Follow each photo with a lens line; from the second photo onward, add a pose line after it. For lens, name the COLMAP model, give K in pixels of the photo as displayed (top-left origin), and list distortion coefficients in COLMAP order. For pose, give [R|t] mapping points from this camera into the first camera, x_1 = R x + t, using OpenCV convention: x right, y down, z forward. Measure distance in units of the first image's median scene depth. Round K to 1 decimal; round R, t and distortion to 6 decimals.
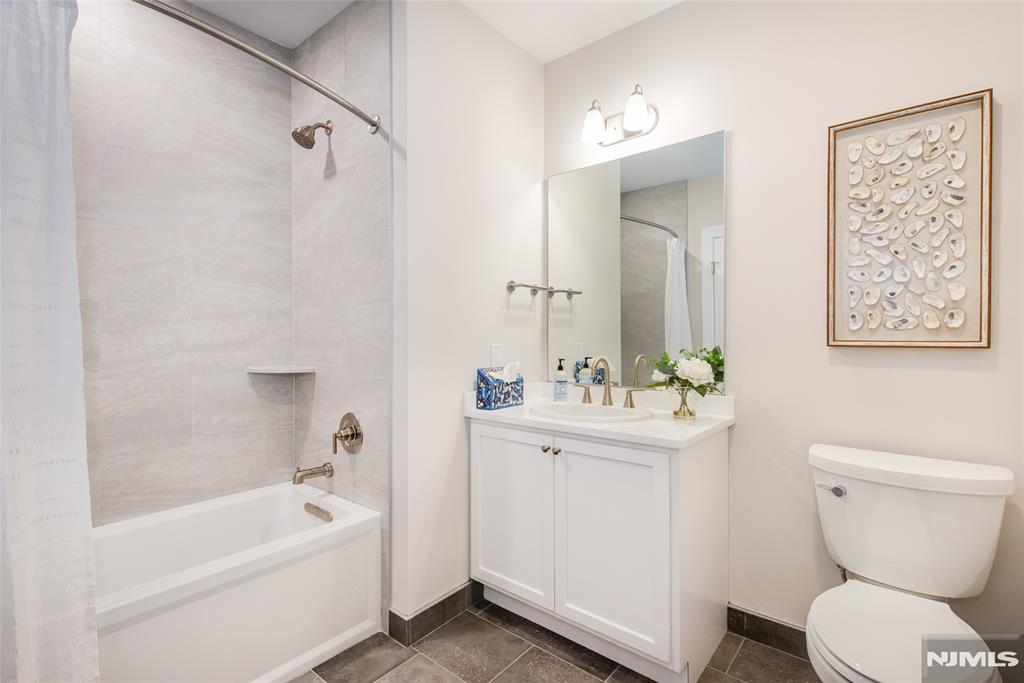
lens RADIAL K [[469.6, 0, 516.1], [0, 469.6, 335.4], [0, 0, 1]] dist [0.001181, -0.000058]
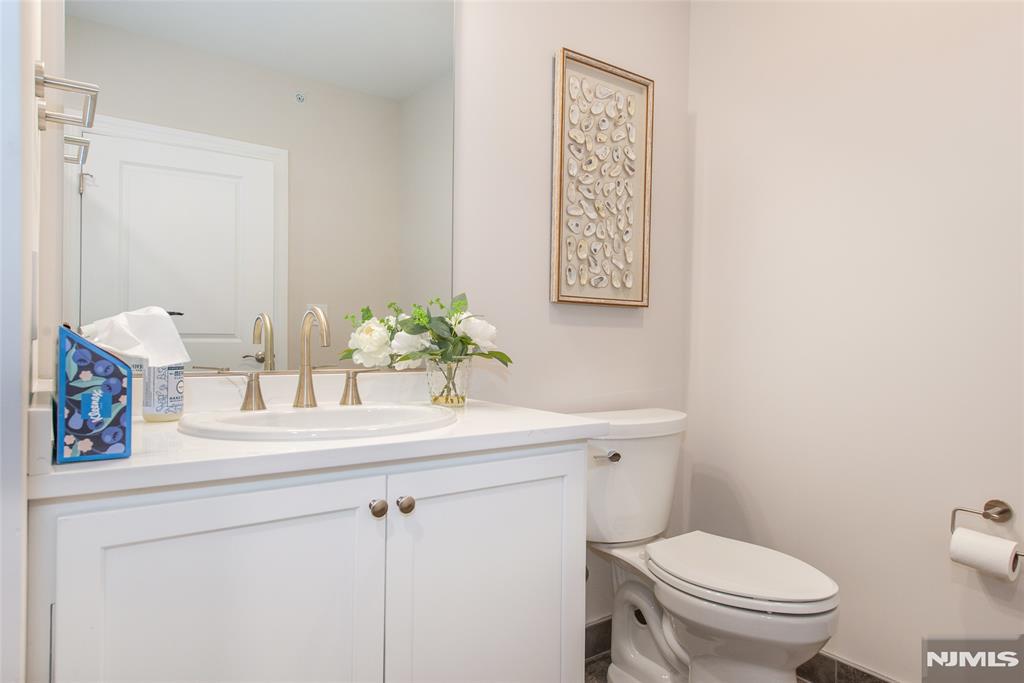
lens RADIAL K [[613.4, 0, 512.0], [0, 613.4, 341.5], [0, 0, 1]] dist [0.007130, 0.000428]
pose [[0.278956, -0.002206, 0.960301, -0.405097], [-0.014167, 0.999879, 0.006412, 0.081975], [-0.960199, -0.015393, 0.278891, 0.692244]]
